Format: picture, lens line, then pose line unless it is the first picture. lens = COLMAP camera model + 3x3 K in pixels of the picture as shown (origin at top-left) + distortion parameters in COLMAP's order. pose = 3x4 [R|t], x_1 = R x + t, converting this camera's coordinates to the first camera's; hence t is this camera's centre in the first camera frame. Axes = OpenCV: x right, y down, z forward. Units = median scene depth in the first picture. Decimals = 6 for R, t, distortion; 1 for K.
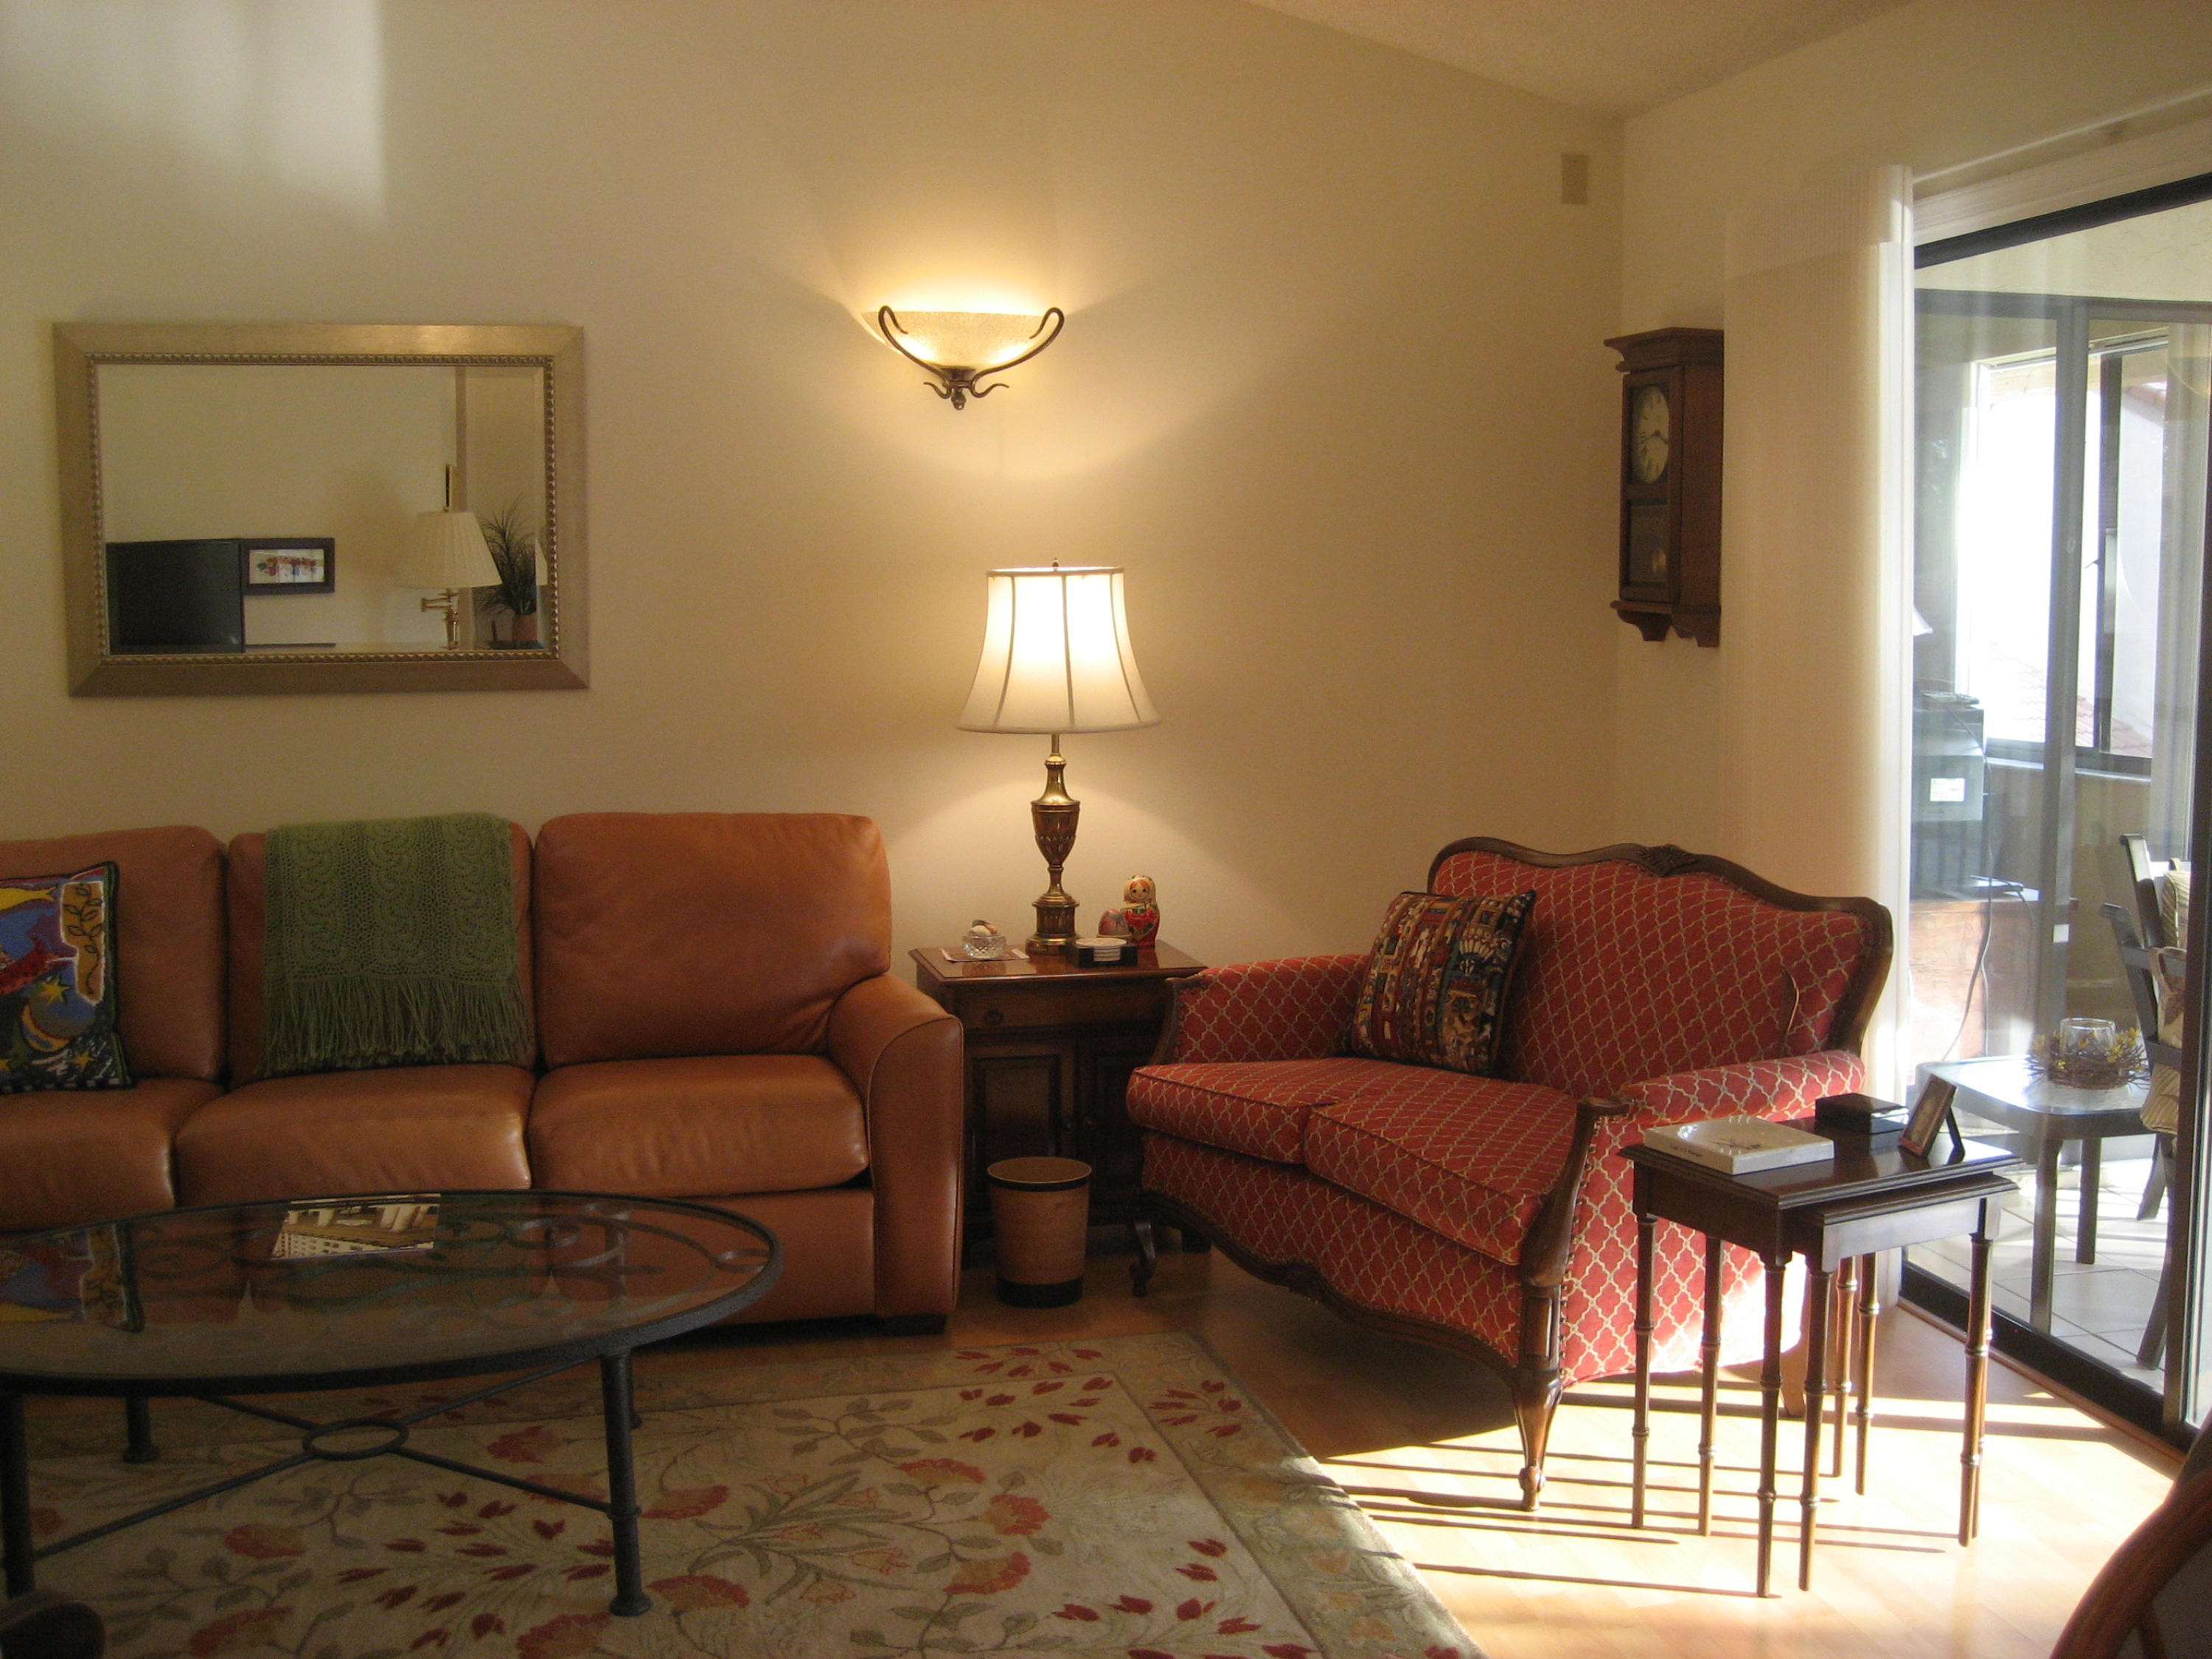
lens RADIAL K [[2261.1, 0, 1157.1], [0, 2261.1, 829.8], [0, 0, 1]] dist [-0.242073, 0.382687]
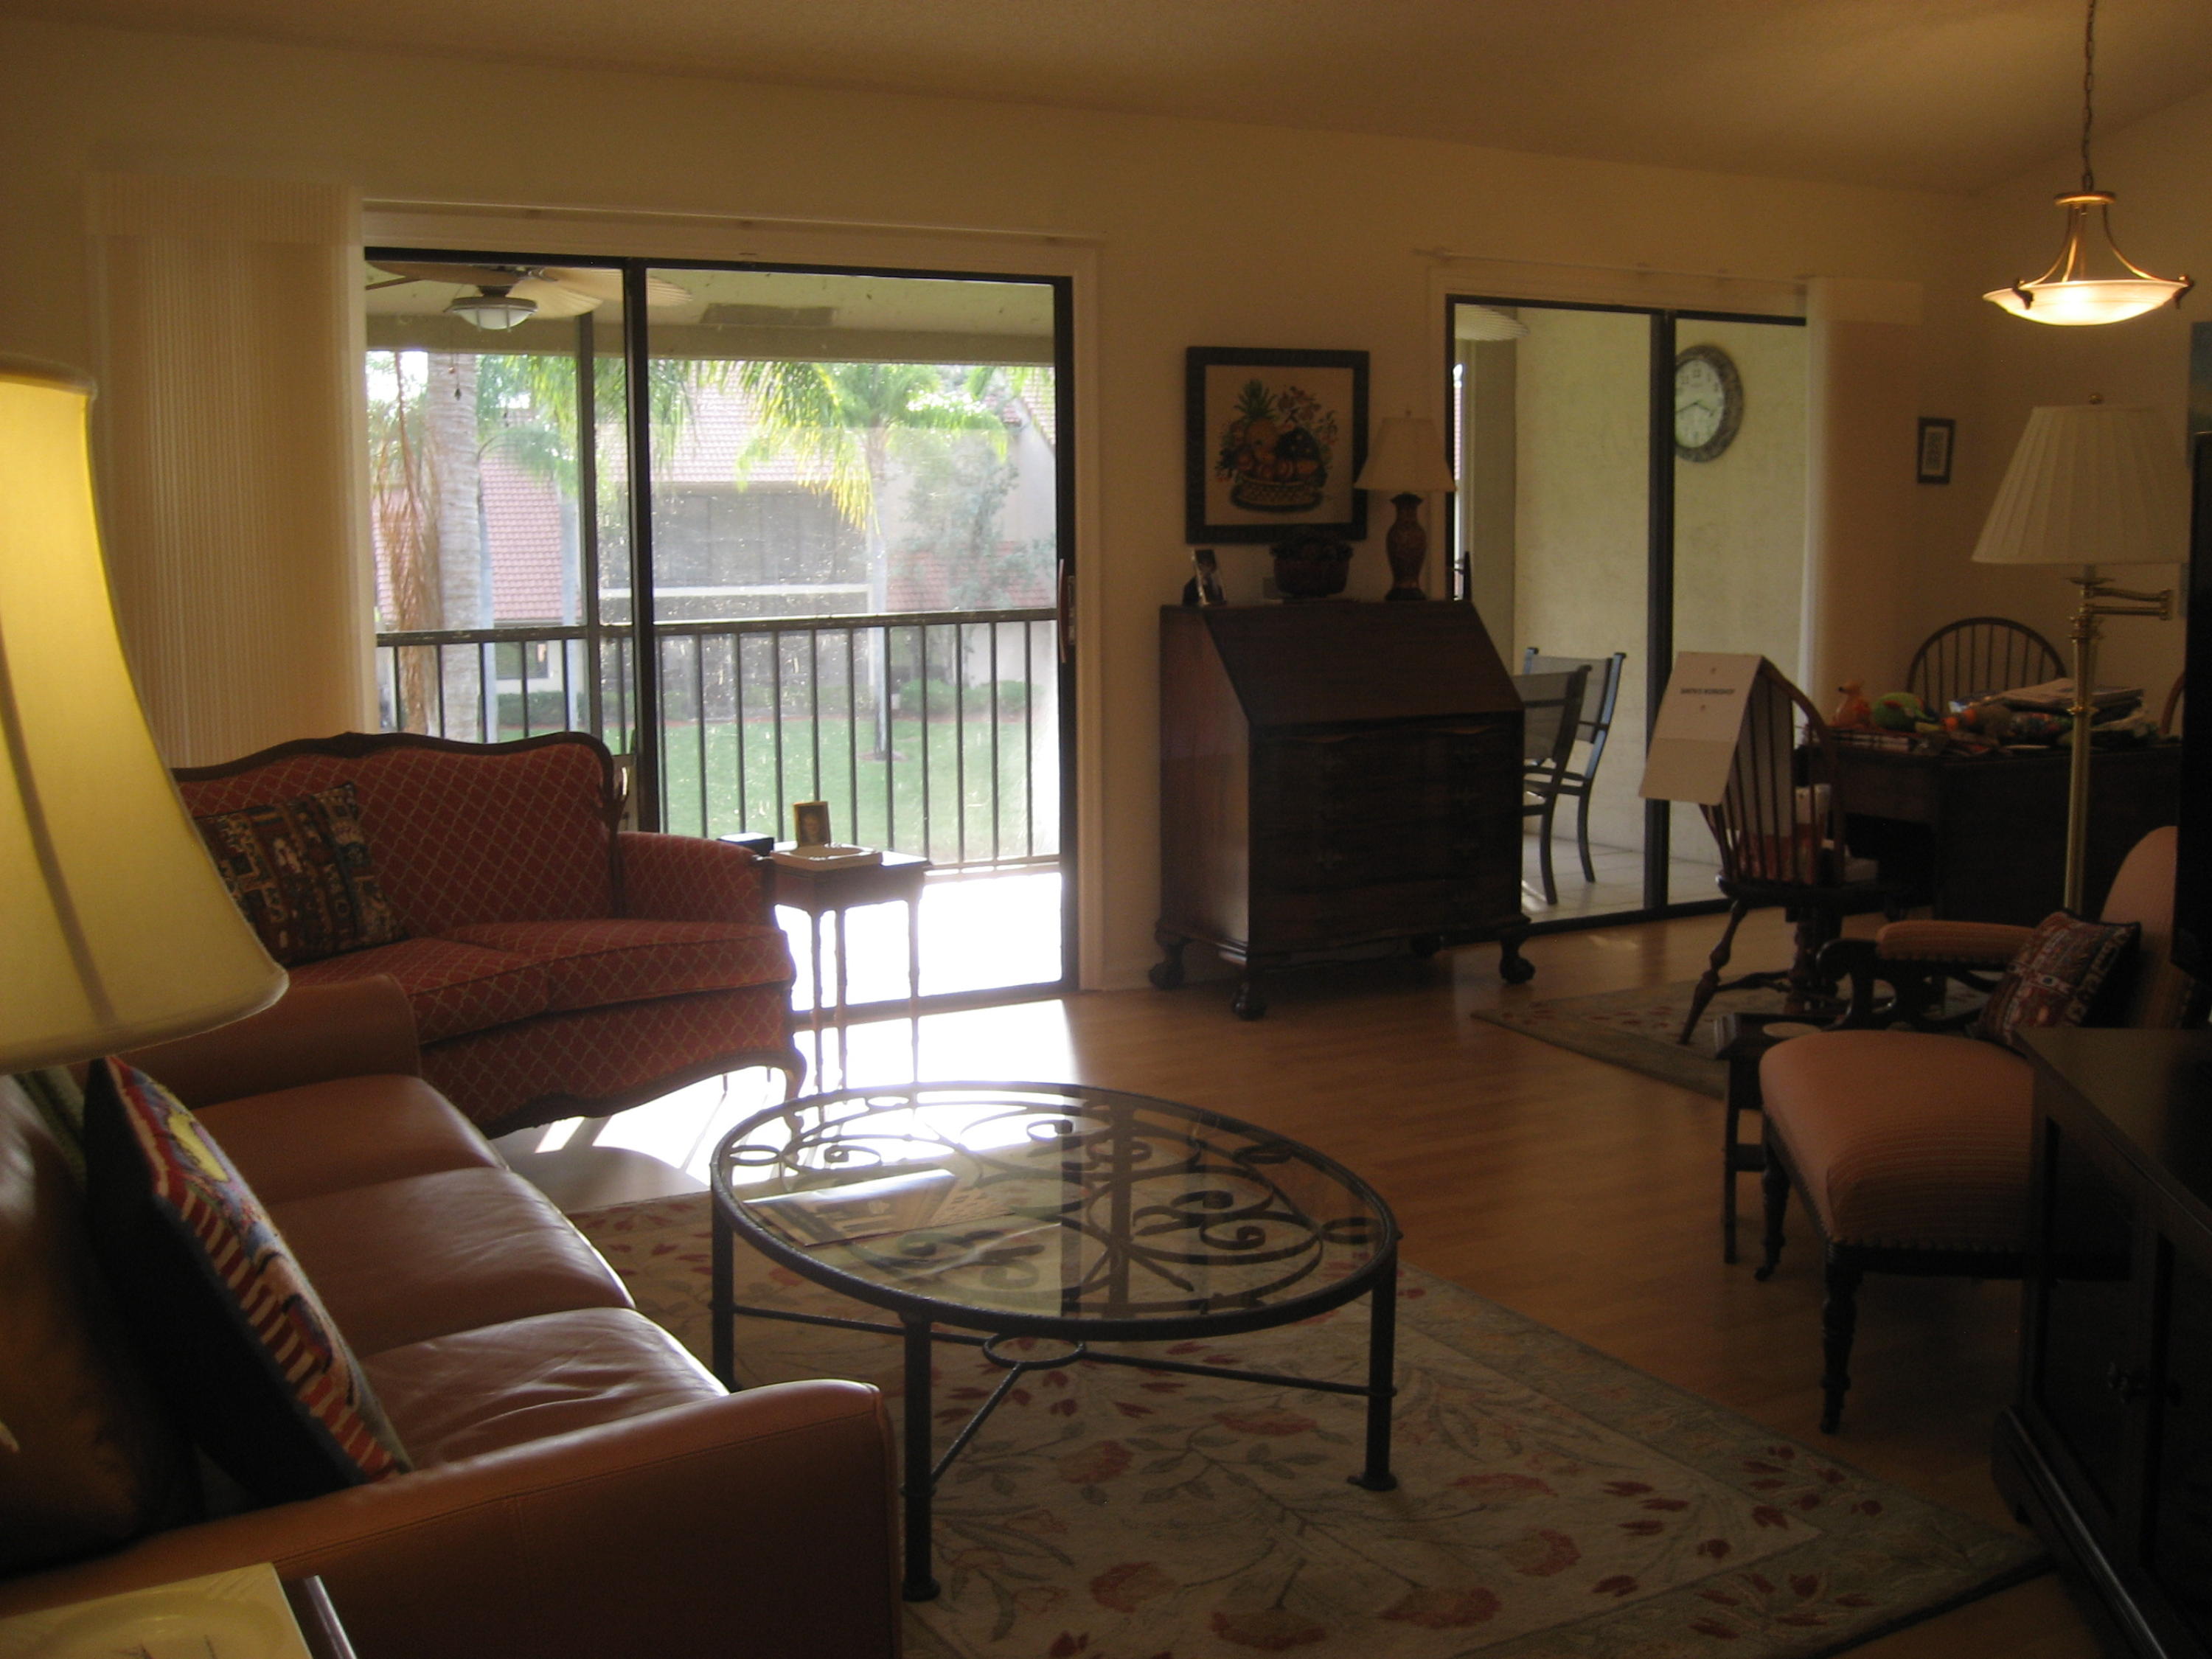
lens RADIAL K [[2290.8, 0, 1122.9], [0, 2290.8, 824.2], [0, 0, 1]] dist [-0.159202, 0.229083]
pose [[-0.272673, -0.123941, 0.954090, -1.038738], [0.106073, 0.981750, 0.157849, -0.091140], [-0.956242, 0.144244, -0.254550, 0.921927]]
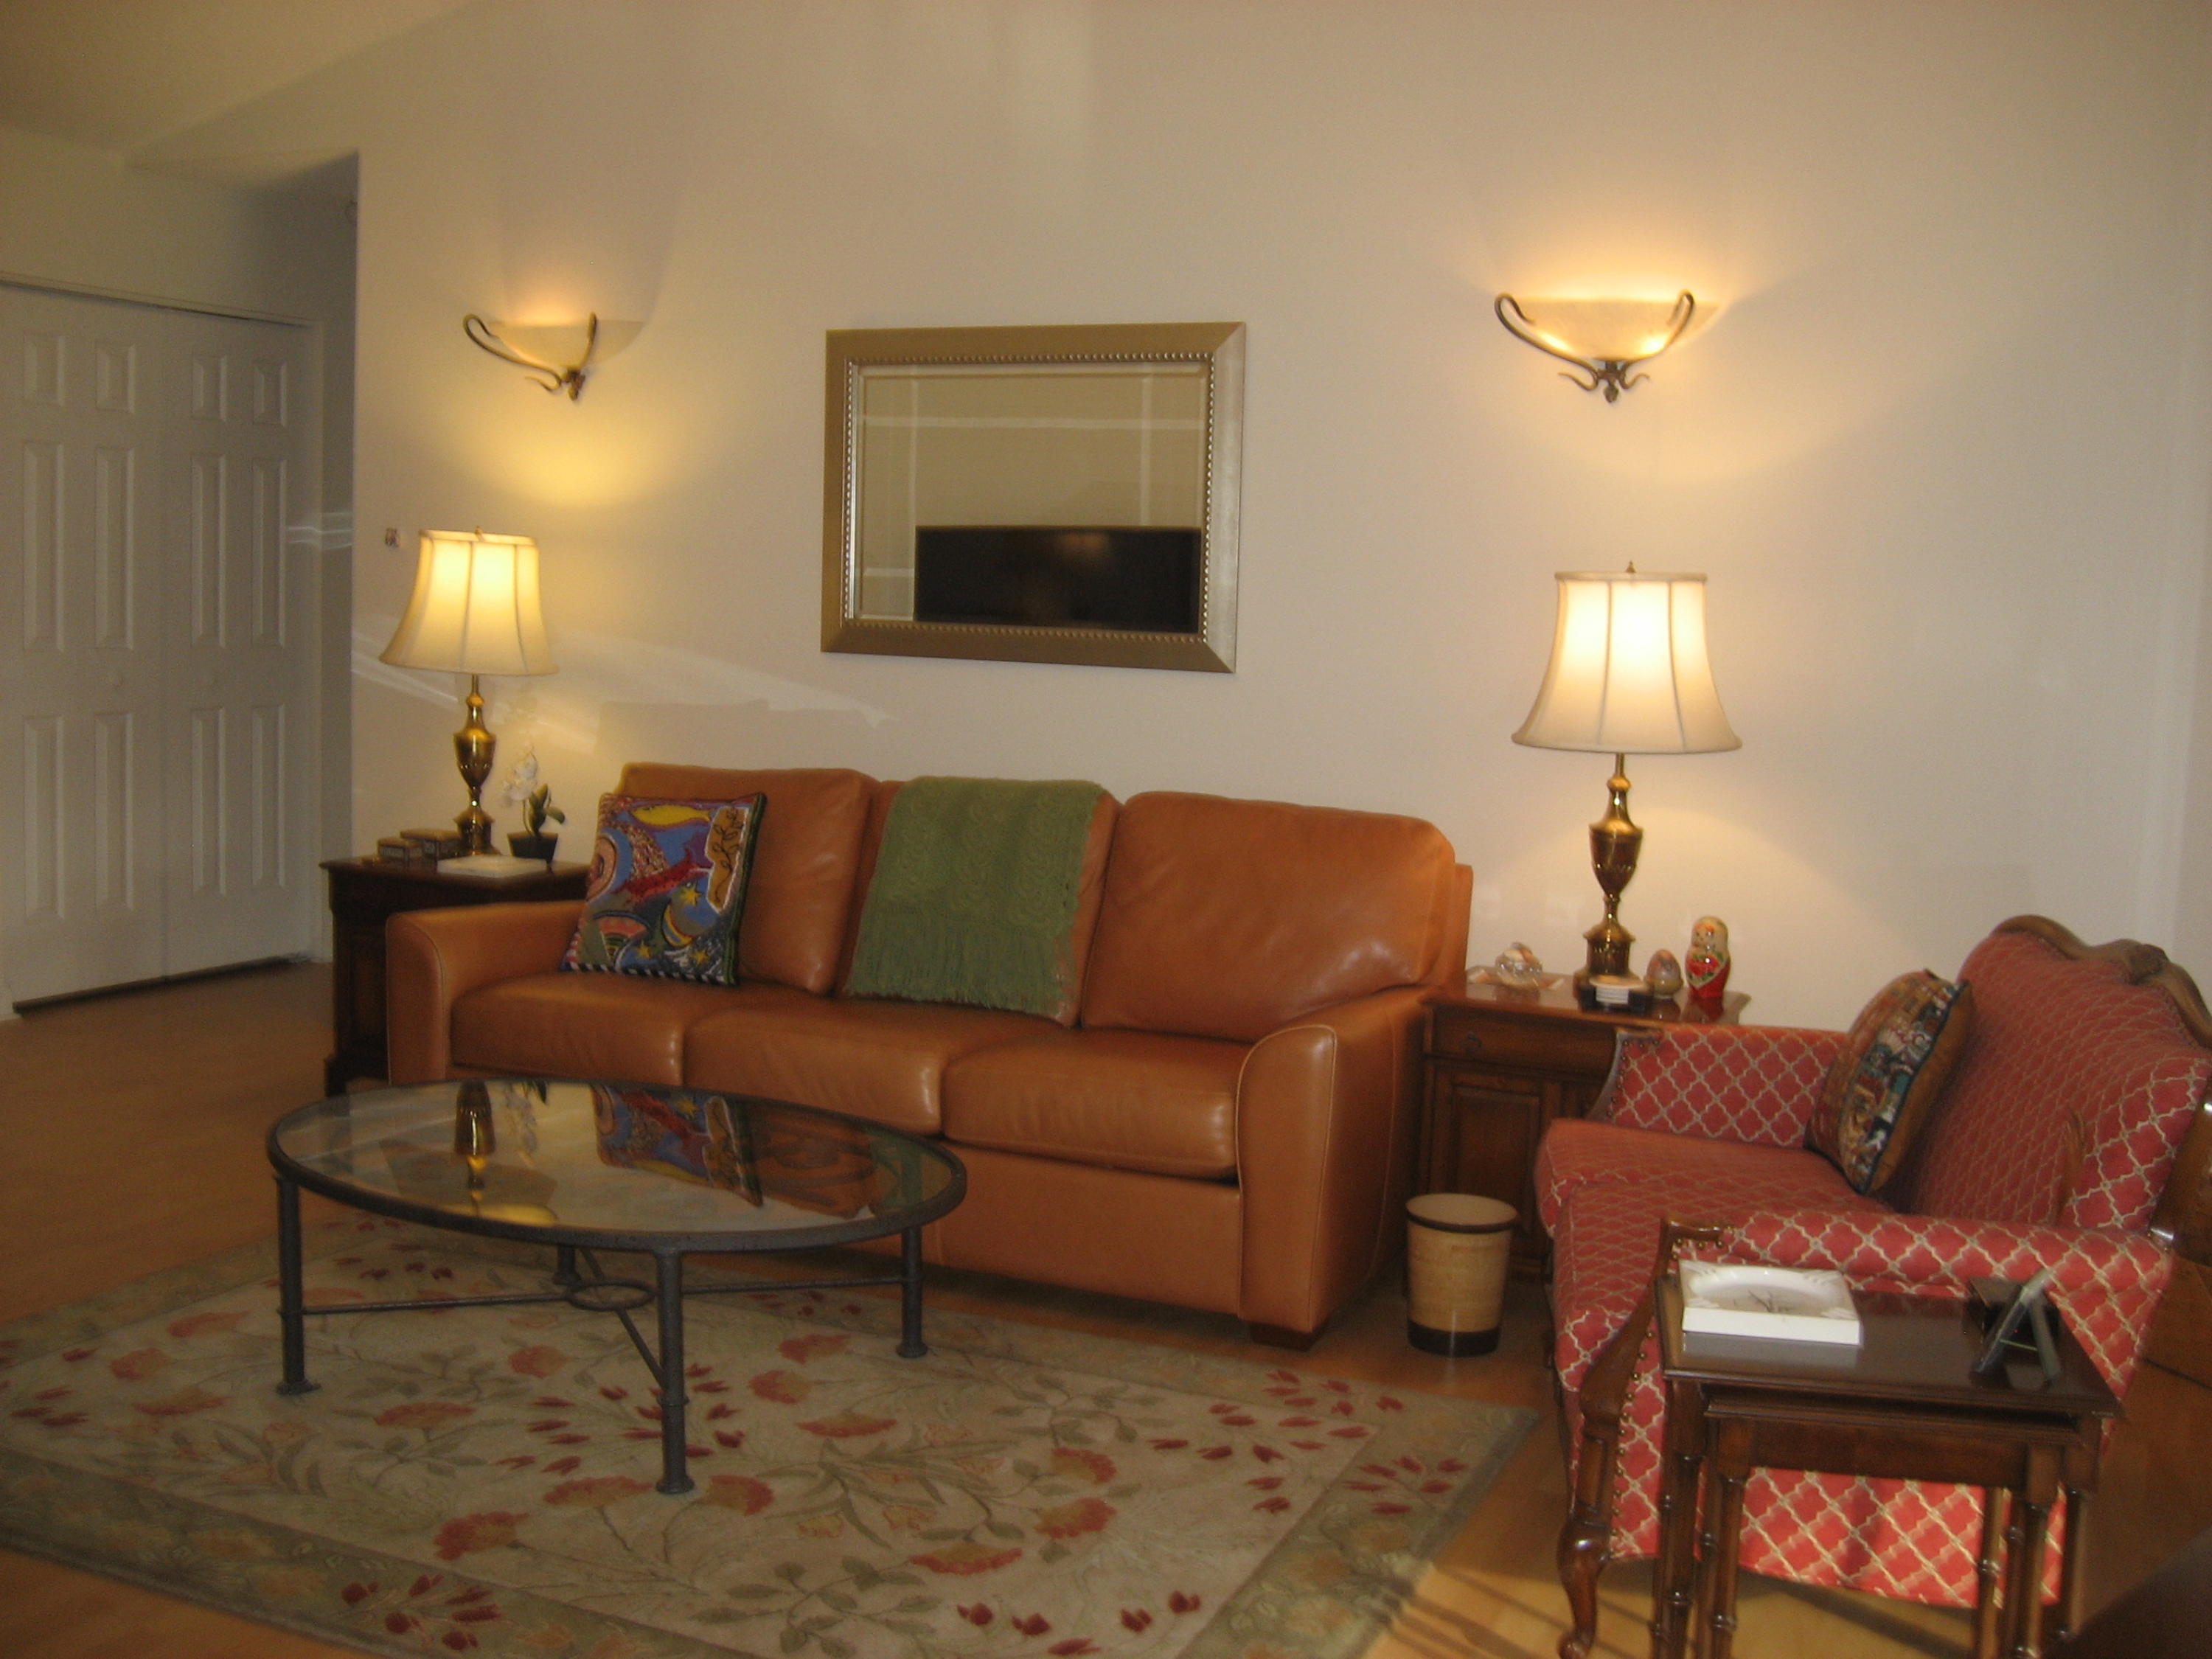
lens RADIAL K [[2261.5, 0, 1106.0], [0, 2261.5, 829.5], [0, 0, 1]] dist [-0.111119, 0.021878]
pose [[0.785164, 0.096289, -0.611756, 0.412585], [-0.102759, 0.994401, 0.024629, -0.015075], [0.610702, 0.043526, 0.790663, 0.169313]]
